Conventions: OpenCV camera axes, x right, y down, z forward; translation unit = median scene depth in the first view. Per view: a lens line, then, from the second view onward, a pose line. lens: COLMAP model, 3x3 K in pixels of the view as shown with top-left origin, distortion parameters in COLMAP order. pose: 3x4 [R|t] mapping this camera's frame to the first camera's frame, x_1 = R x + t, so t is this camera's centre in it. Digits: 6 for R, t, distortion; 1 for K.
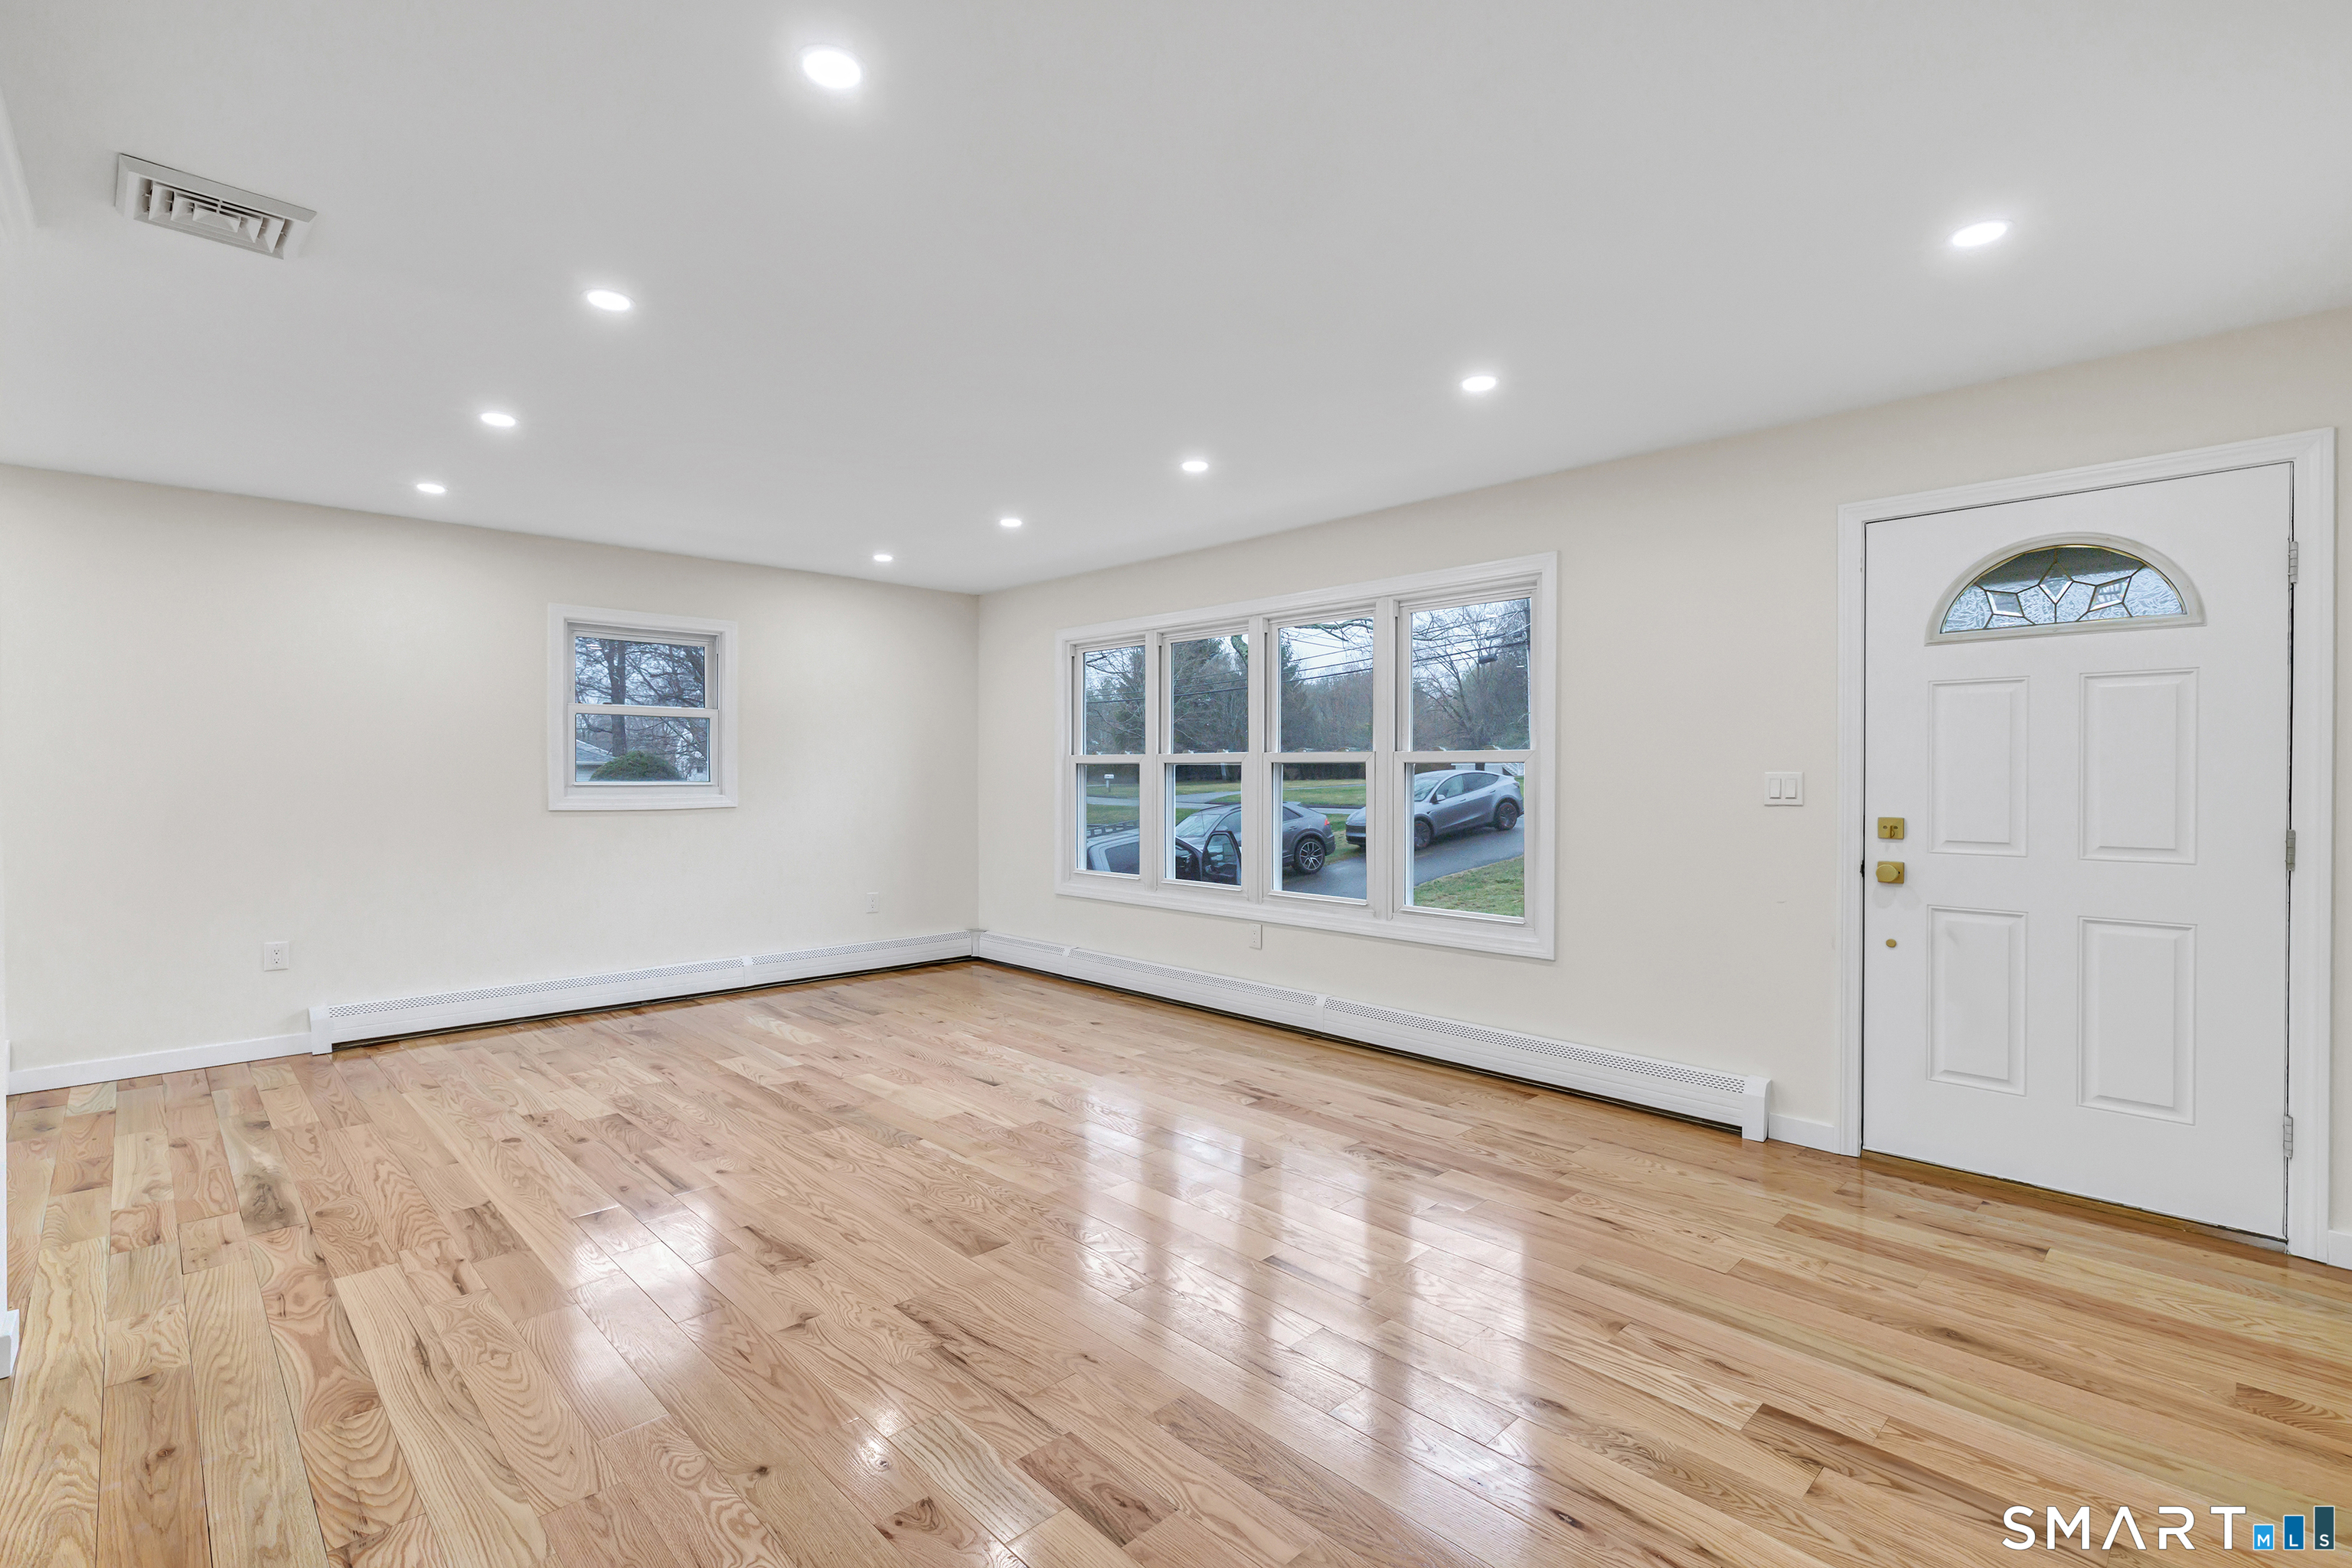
lens RADIAL K [[1079.2, 0, 1214.4], [0, 1079.2, 769.0], [0, 0, 1]] dist [-0.002661, 0.001589]
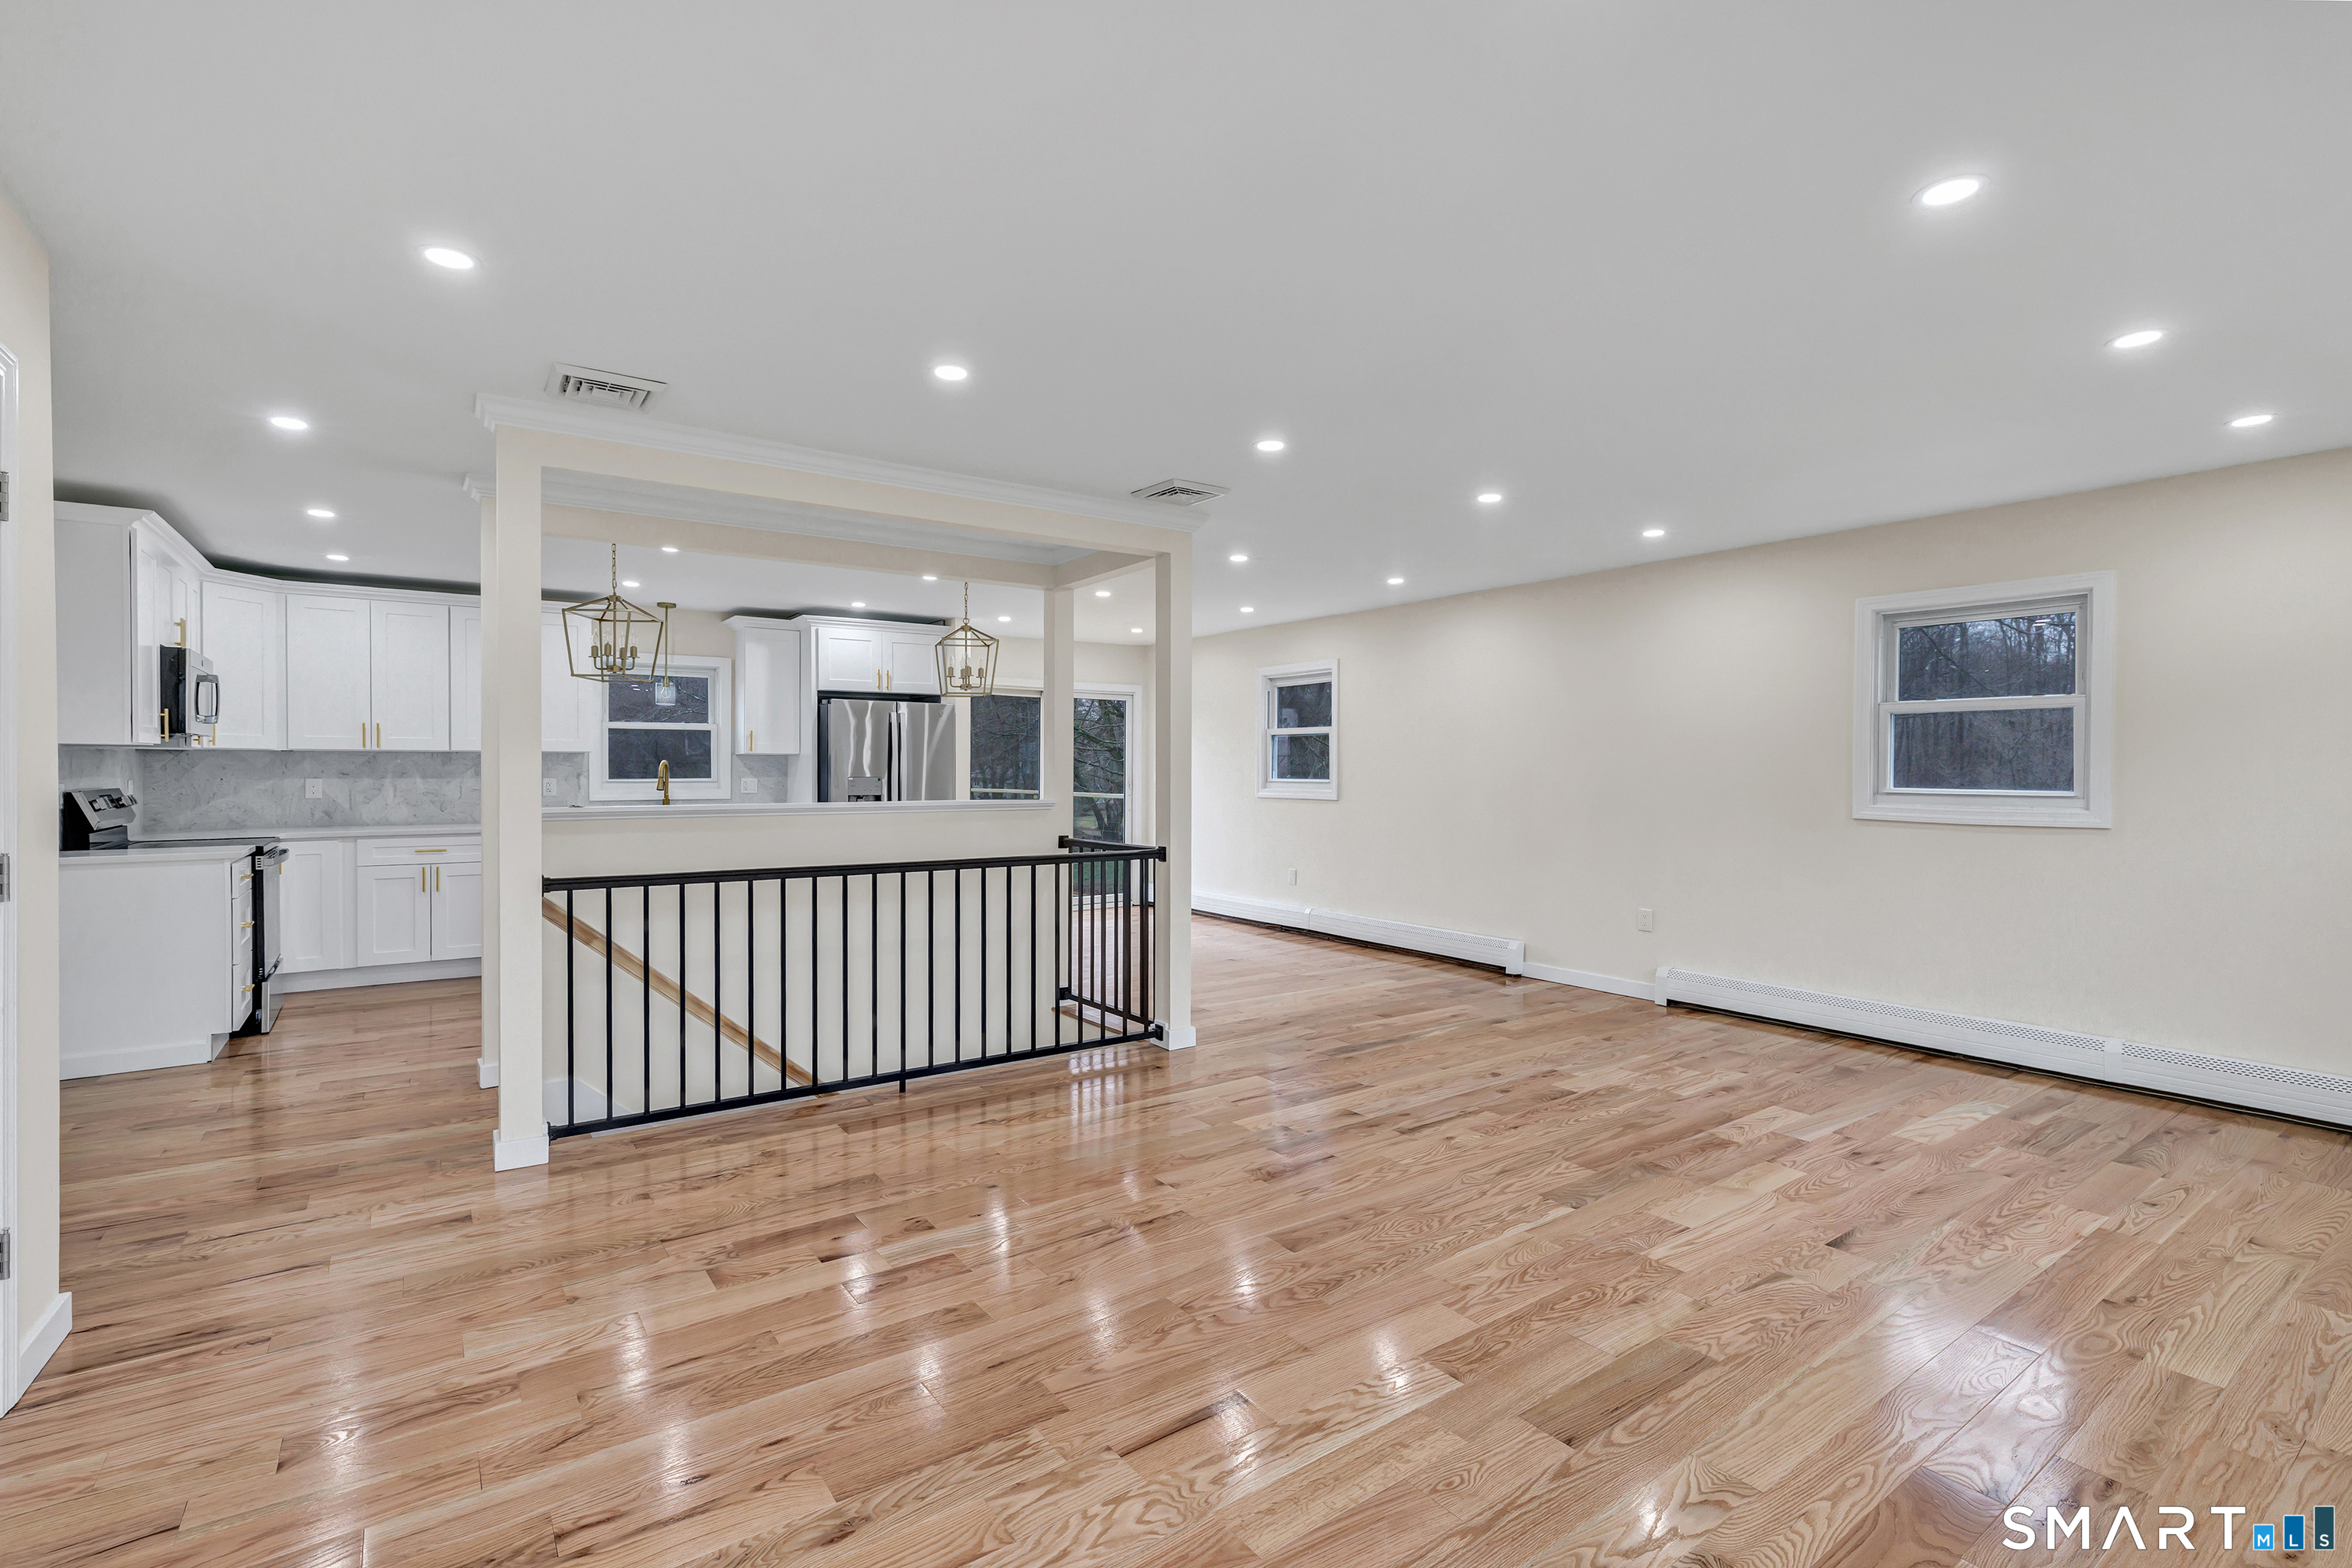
lens RADIAL K [[1122.3, 0, 1153.1], [0, 1122.3, 789.1], [0, 0, 1]] dist [-0.008375, 0.000996]
pose [[-0.204417, 0.017608, -0.978726, 0.539700], [0.001168, 0.999842, 0.017744, -0.006224], [0.978883, 0.002484, -0.204405, 0.689757]]
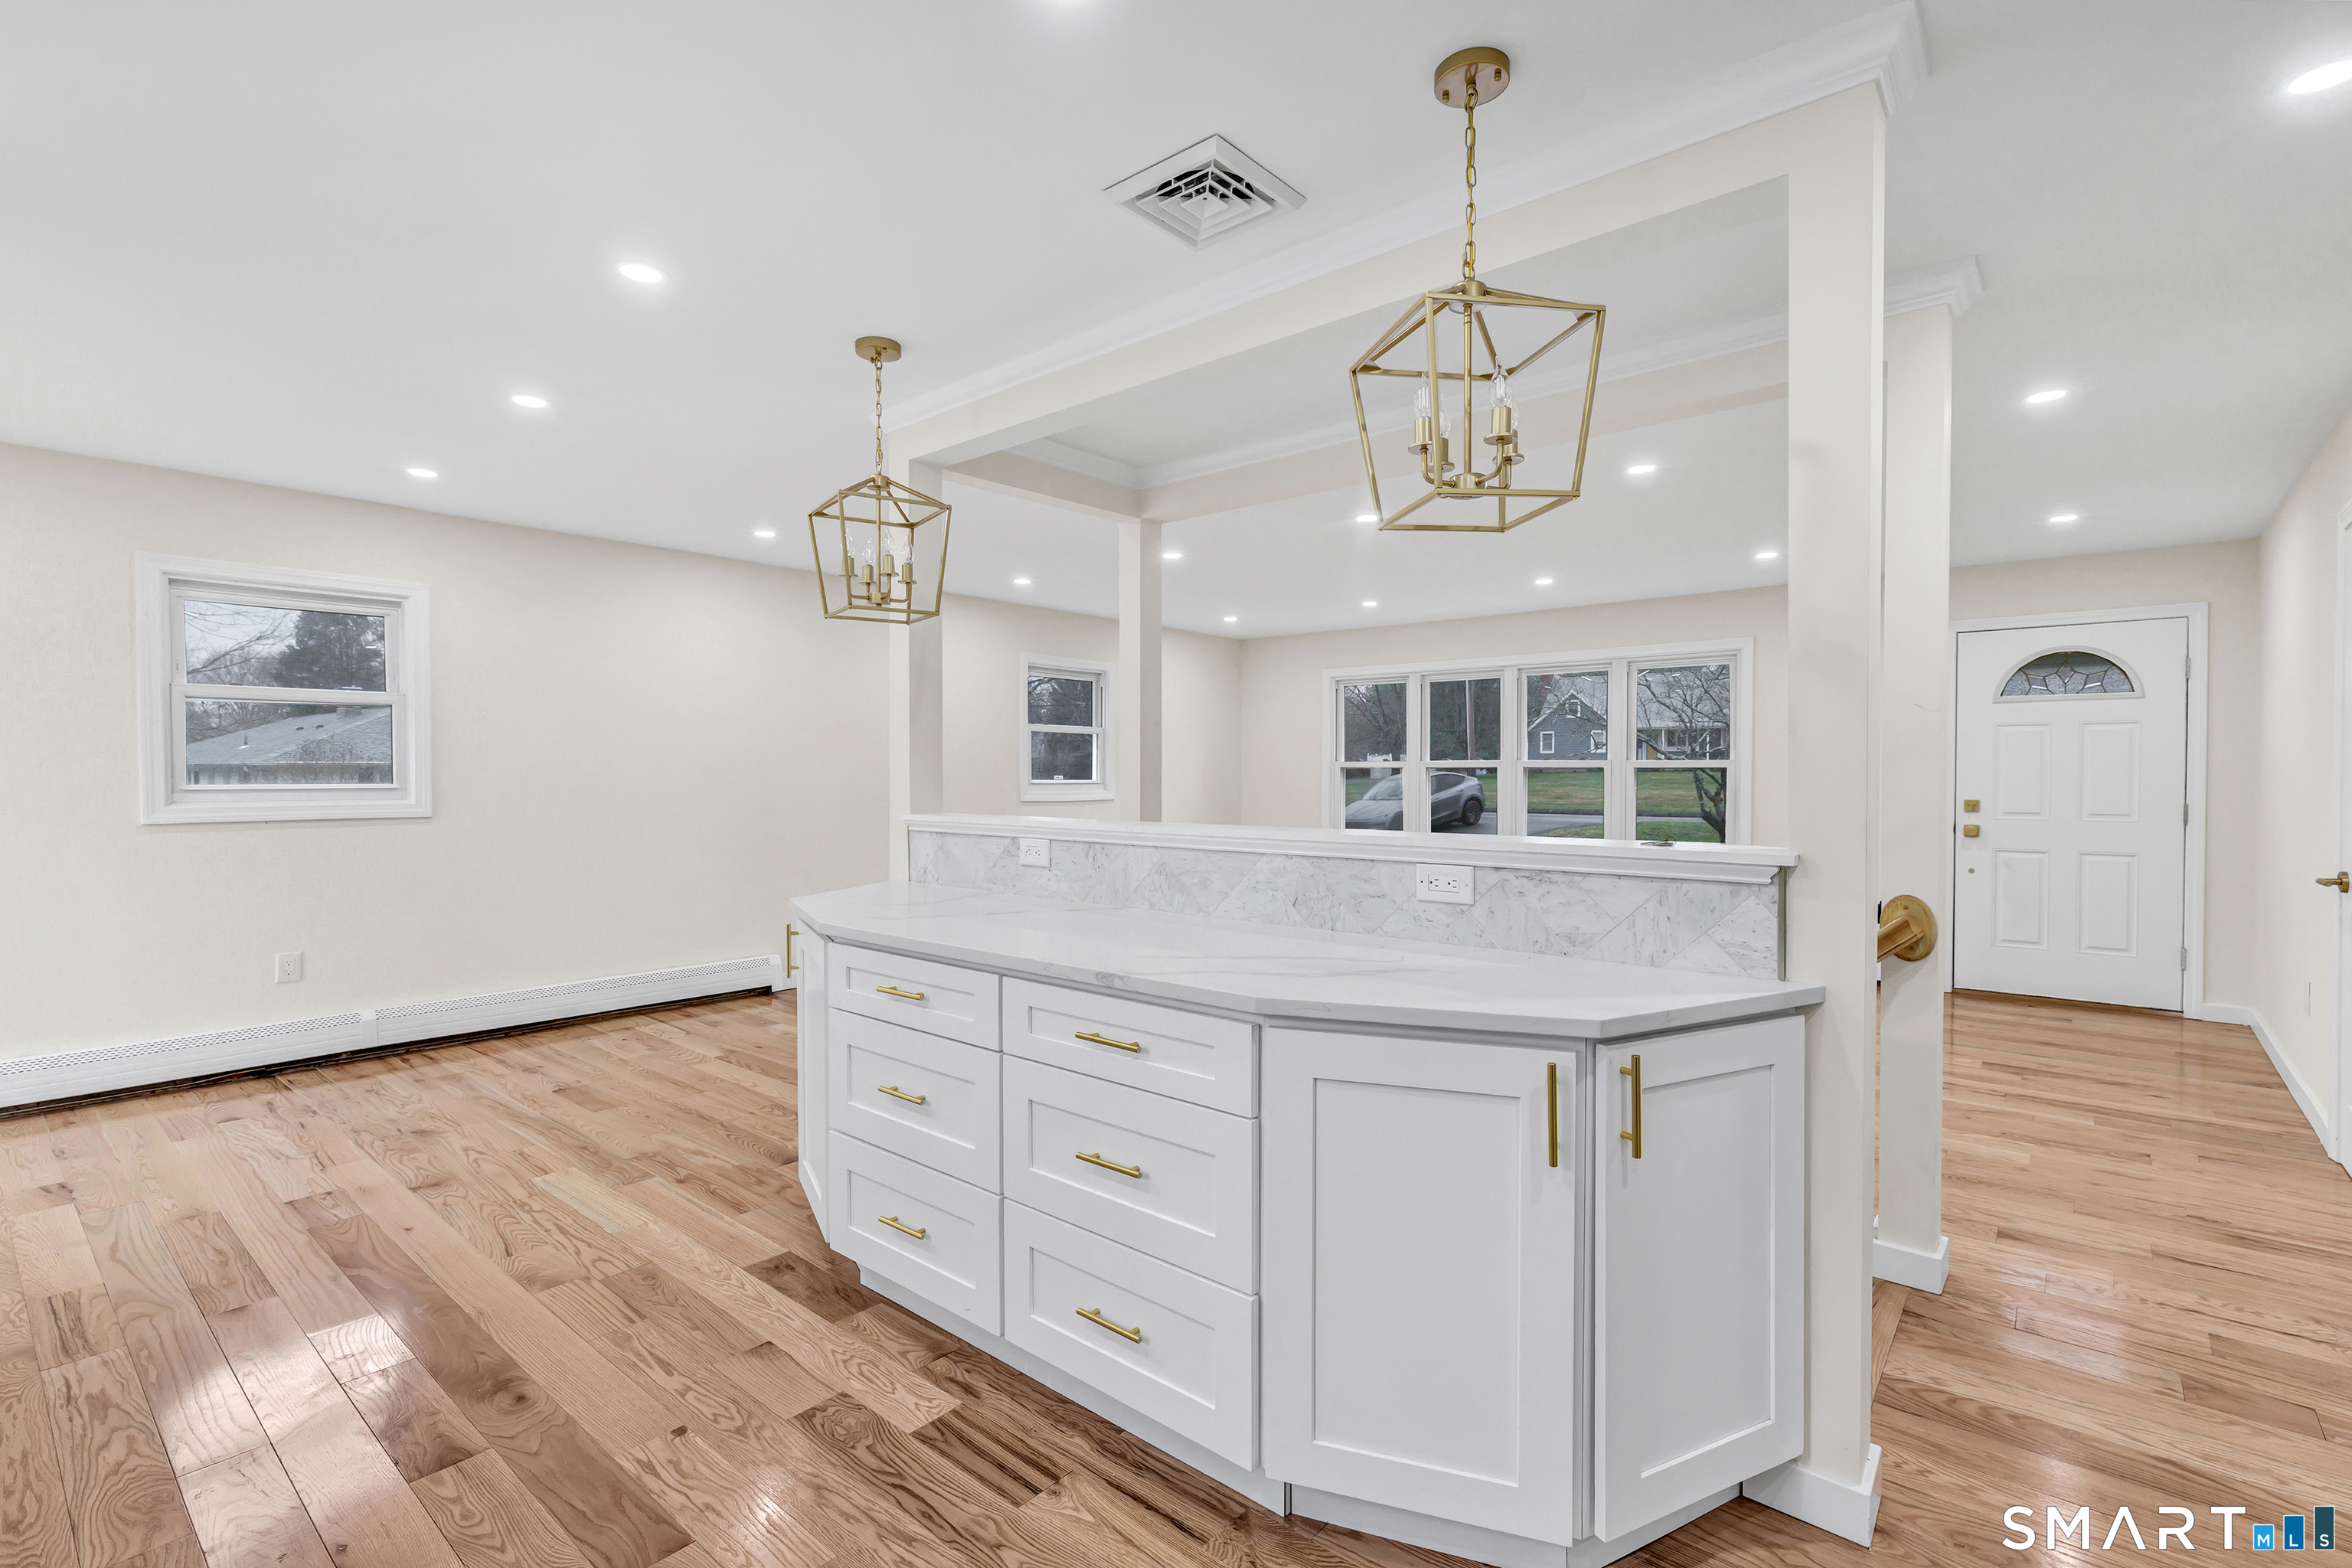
lens RADIAL K [[1079.2, 0, 1212.5], [0, 1079.2, 790.4], [0, 0, 1]] dist [-0.002661, 0.001589]
pose [[0.993883, 0.000572, 0.110435, -0.612540], [-0.002632, 0.999825, 0.018506, -0.001184], [-0.110405, -0.018684, 0.993711, -0.478461]]
